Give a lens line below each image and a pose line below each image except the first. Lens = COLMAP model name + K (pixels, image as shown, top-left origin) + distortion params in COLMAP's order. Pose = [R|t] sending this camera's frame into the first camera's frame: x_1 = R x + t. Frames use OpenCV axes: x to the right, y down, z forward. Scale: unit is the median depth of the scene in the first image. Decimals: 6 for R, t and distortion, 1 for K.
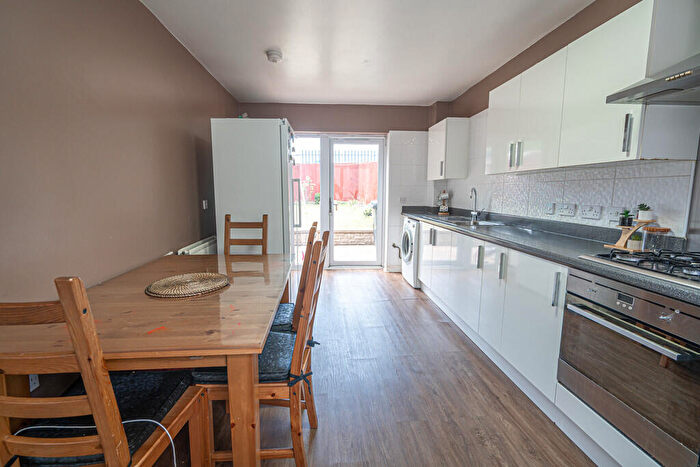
lens RADIAL K [[319.0, 0, 348.2], [0, 319.0, 230.1], [0, 0, 1]] dist [-0.004785, -0.000033]
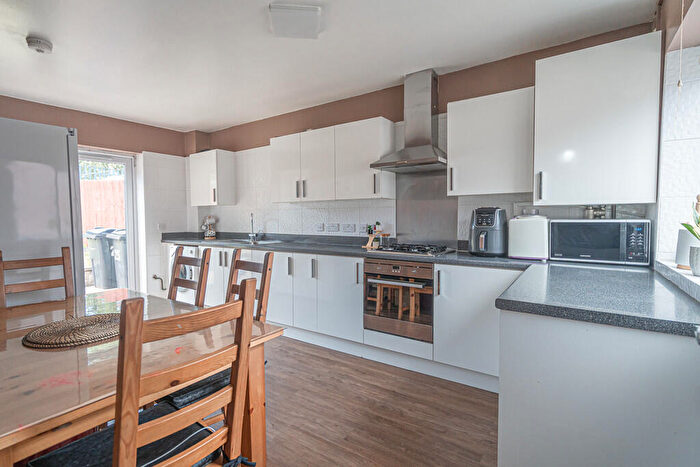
lens RADIAL K [[336.1, 0, 348.1], [0, 336.1, 229.7], [0, 0, 1]] dist [0.003344, 0.000438]
pose [[0.627596, -0.036922, 0.777663, -0.486455], [0.103244, 0.994000, -0.036128, 0.012143], [-0.771663, 0.102963, 0.627643, -0.059159]]
